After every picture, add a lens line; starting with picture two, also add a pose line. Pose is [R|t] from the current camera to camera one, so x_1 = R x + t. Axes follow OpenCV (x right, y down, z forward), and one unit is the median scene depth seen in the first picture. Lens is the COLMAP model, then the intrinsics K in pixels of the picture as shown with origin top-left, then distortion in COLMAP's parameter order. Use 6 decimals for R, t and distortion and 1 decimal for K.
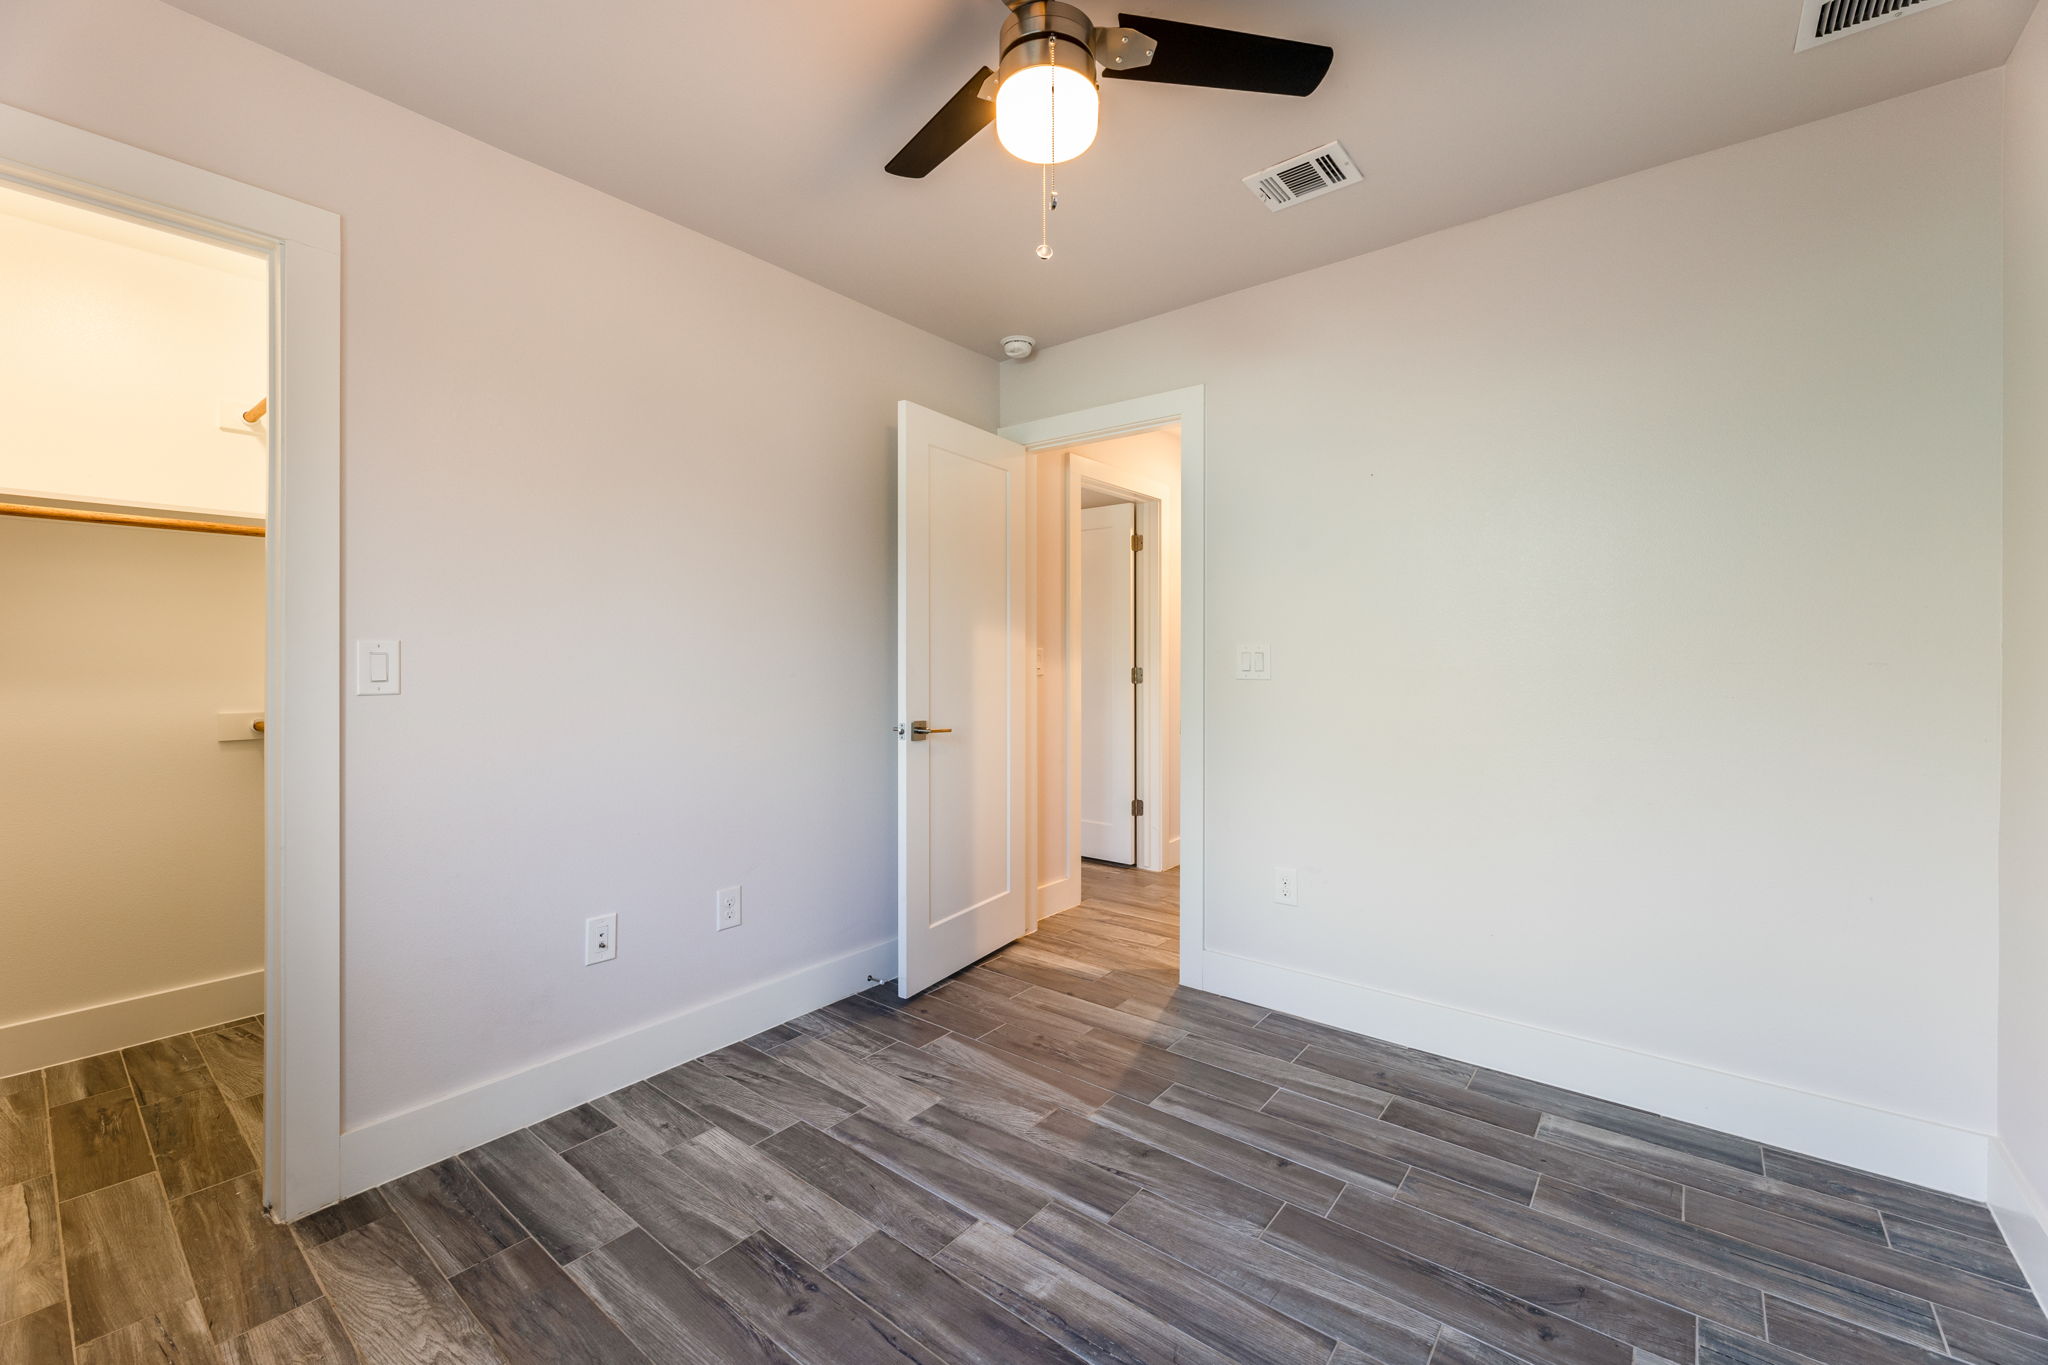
lens RADIAL K [[995.0, 0, 1028.1], [0, 995.0, 677.0], [0, 0, 1]] dist [0.000579, 0.000022]
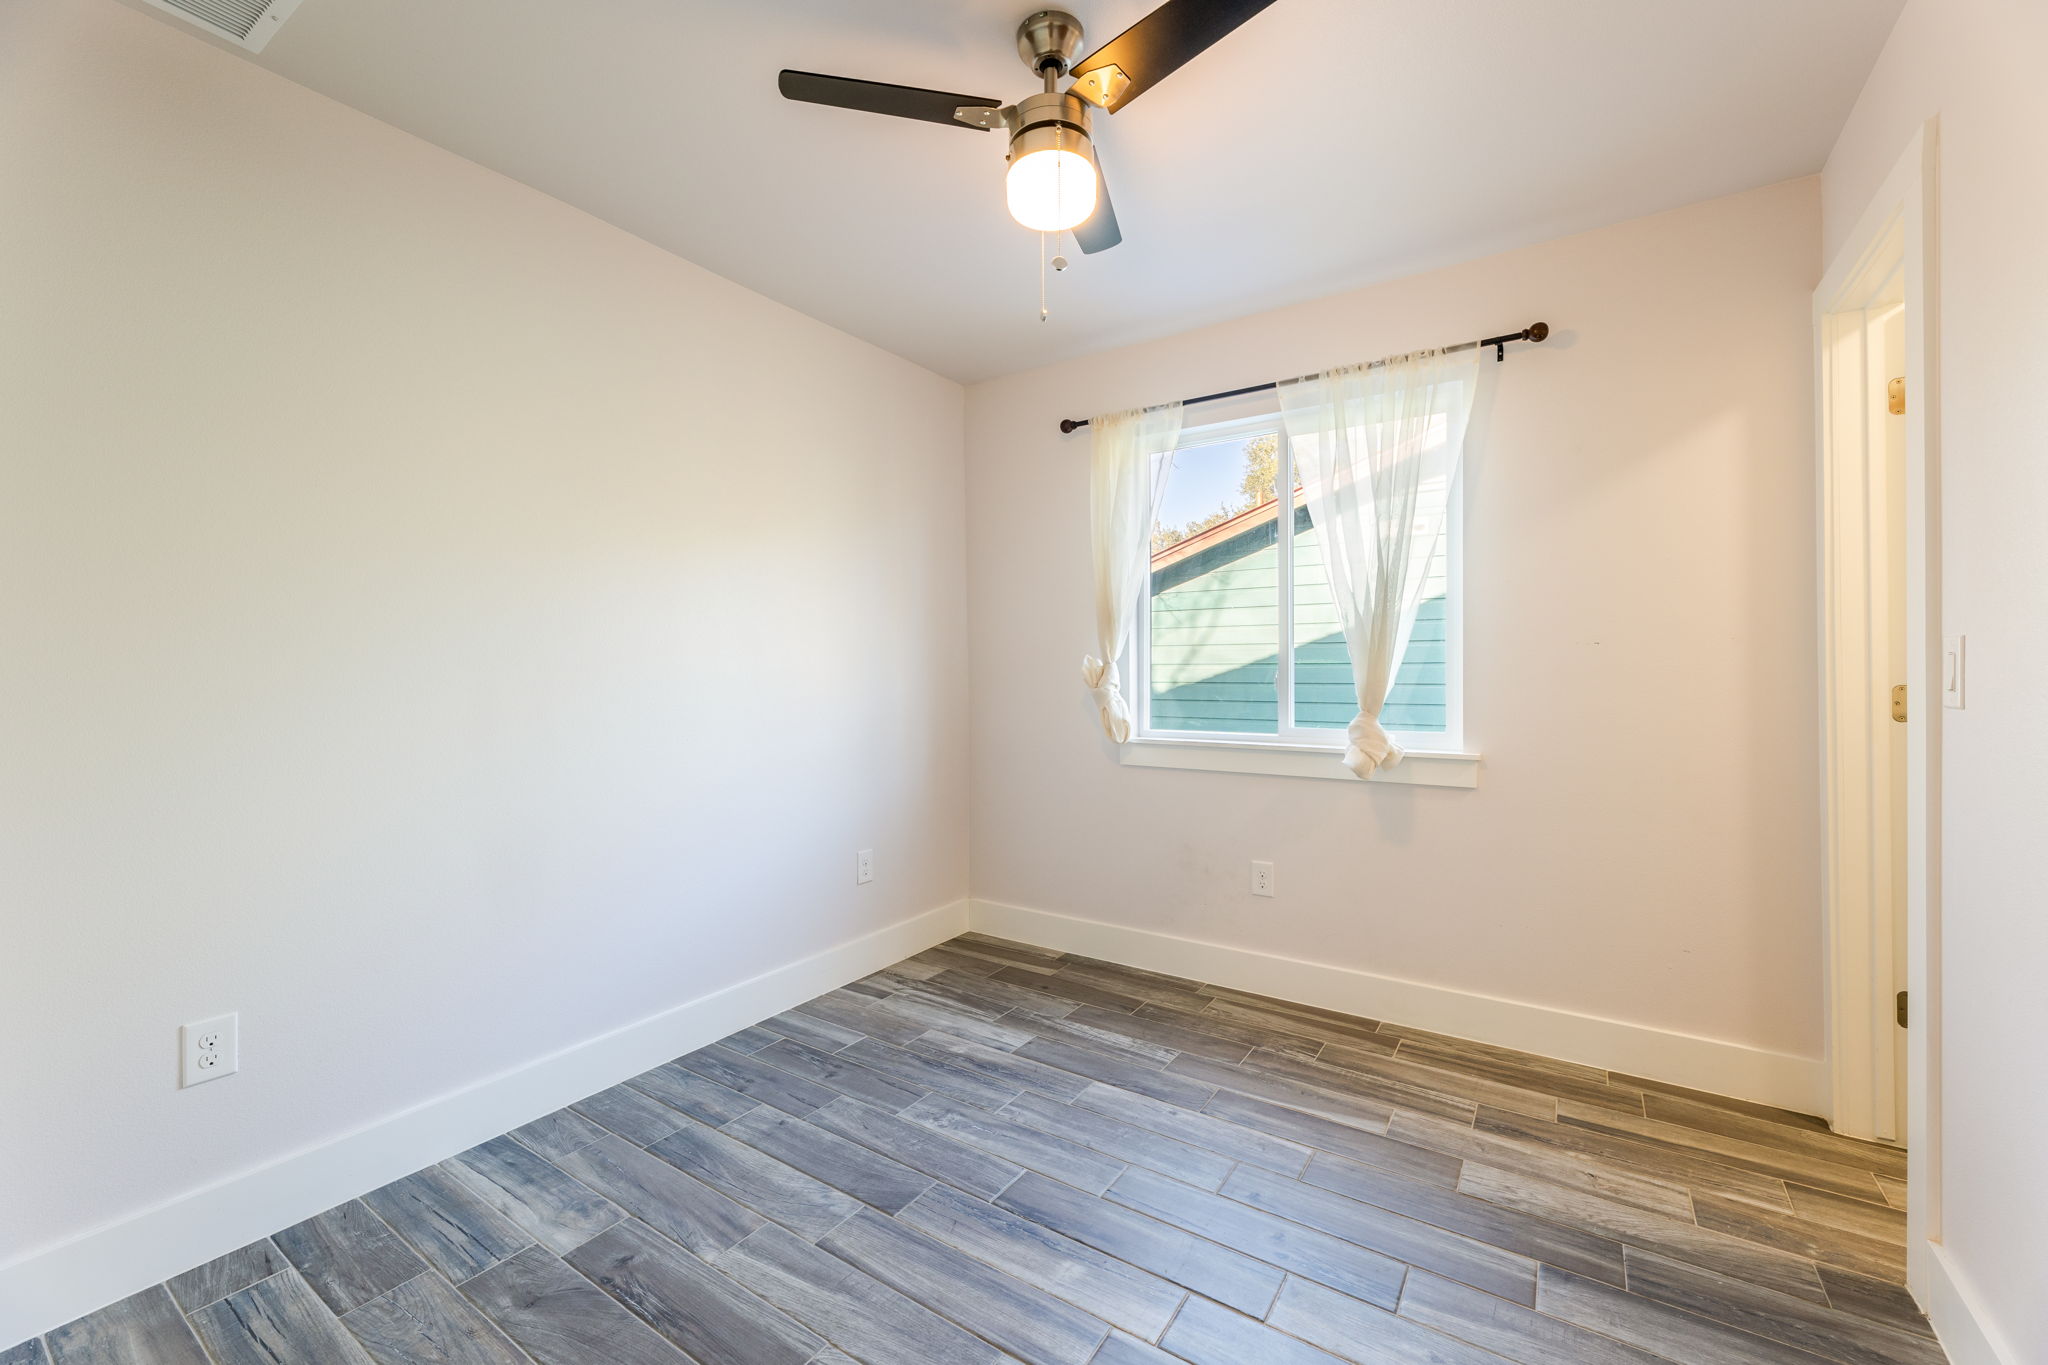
lens RADIAL K [[995.0, 0, 1028.1], [0, 995.0, 677.0], [0, 0, 1]] dist [0.000579, 0.000022]
pose [[-0.997213, 0.007983, -0.074181, 0.129673], [0.006357, 0.999735, 0.022130, -0.031422], [0.074338, 0.021596, -0.996999, 2.045508]]
